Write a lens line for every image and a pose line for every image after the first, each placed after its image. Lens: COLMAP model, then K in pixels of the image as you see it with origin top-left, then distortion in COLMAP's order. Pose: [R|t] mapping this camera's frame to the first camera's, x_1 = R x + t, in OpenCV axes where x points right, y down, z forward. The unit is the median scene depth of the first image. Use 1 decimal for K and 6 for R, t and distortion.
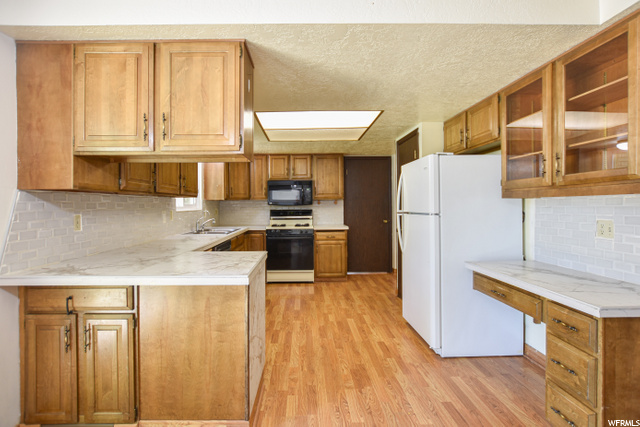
lens RADIAL K [[294.9, 0, 303.7], [0, 294.9, 207.4], [0, 0, 1]] dist [-0.014807, 0.001078]
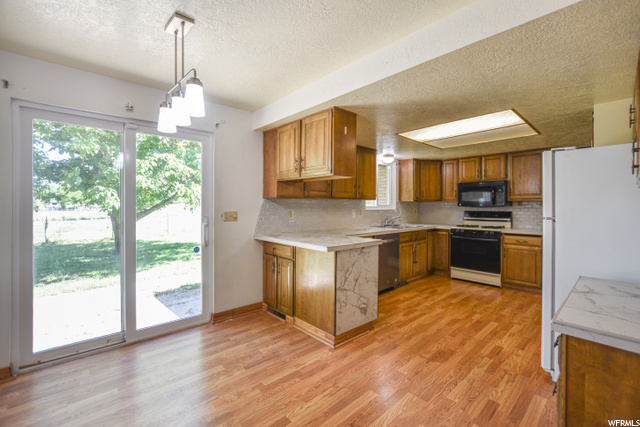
lens RADIAL K [[278.6, 0, 322.4], [0, 278.6, 207.7], [0, 0, 1]] dist [-0.014275, 0.000295]
pose [[0.672044, 0.015152, -0.740356, 0.554398], [-0.015095, 0.999863, 0.006761, -0.003477], [0.740357, 0.006632, 0.672181, -0.063882]]
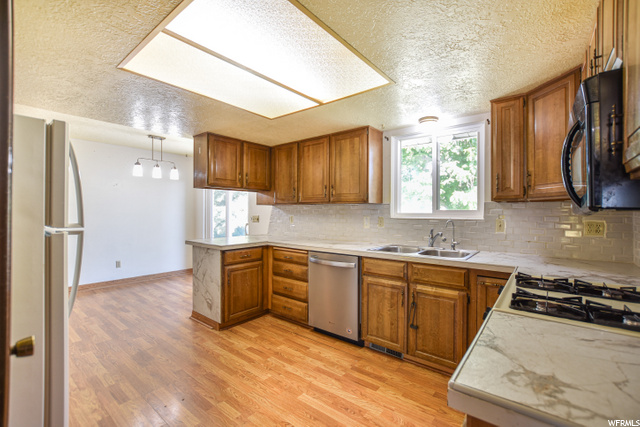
lens RADIAL K [[278.6, 0, 325.7], [0, 278.6, 217.1], [0, 0, 1]] dist [-0.014275, 0.000295]
pose [[-0.617500, 0.021499, -0.786277, 0.490714], [-0.006547, 0.999451, 0.032469, -0.021967], [0.786544, 0.025197, -0.617020, 1.842968]]
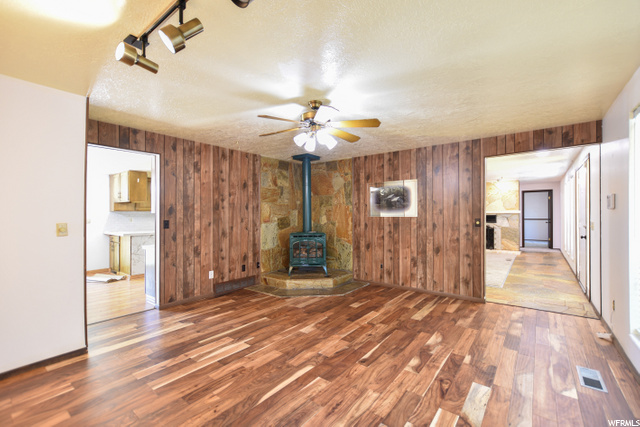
lens RADIAL K [[278.6, 0, 317.5], [0, 278.6, 213.3], [0, 0, 1]] dist [-0.014275, 0.000295]
pose [[0.783414, 0.003351, -0.621491, 2.257196], [-0.012141, 0.999877, -0.009913, -0.015800], [0.621381, 0.015312, 0.783359, -0.137874]]
